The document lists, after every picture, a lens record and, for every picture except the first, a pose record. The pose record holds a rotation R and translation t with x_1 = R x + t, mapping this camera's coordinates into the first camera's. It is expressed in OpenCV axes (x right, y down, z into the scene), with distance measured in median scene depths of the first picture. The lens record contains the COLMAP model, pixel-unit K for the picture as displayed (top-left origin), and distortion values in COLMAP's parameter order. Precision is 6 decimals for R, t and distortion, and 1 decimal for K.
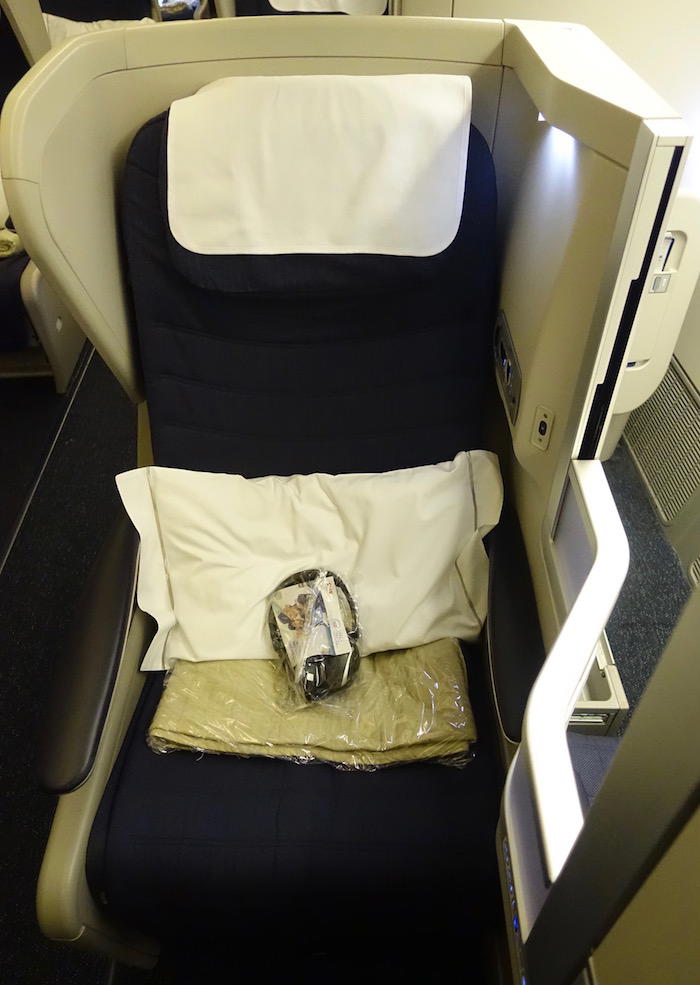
lens RADIAL K [[714.3, 0, 350.0], [0, 714.3, 492.5], [0, 0, 1]] dist [-0.005071, 0.002298]
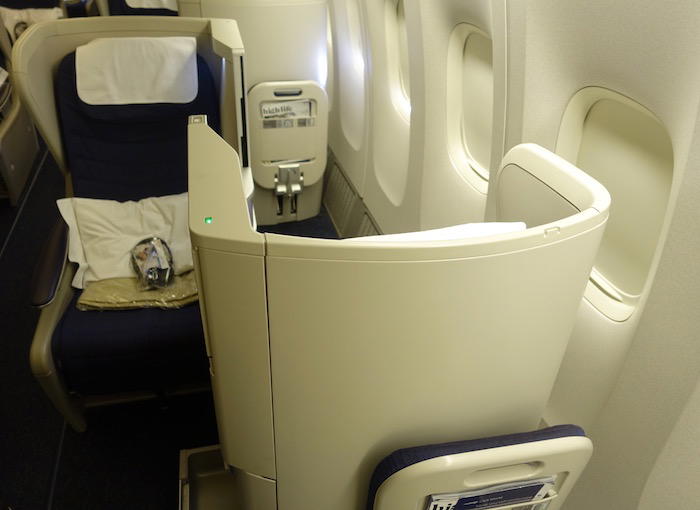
lens RADIAL K [[562.8, 0, 350.0], [0, 562.8, 255.0], [0, 0, 1]] dist [-0.006669, 0.001454]
pose [[0.975400, -0.081276, 0.204914, 0.198561], [0.113079, 0.982410, -0.148605, 0.508365], [-0.189231, 0.168121, 0.967433, -0.862157]]
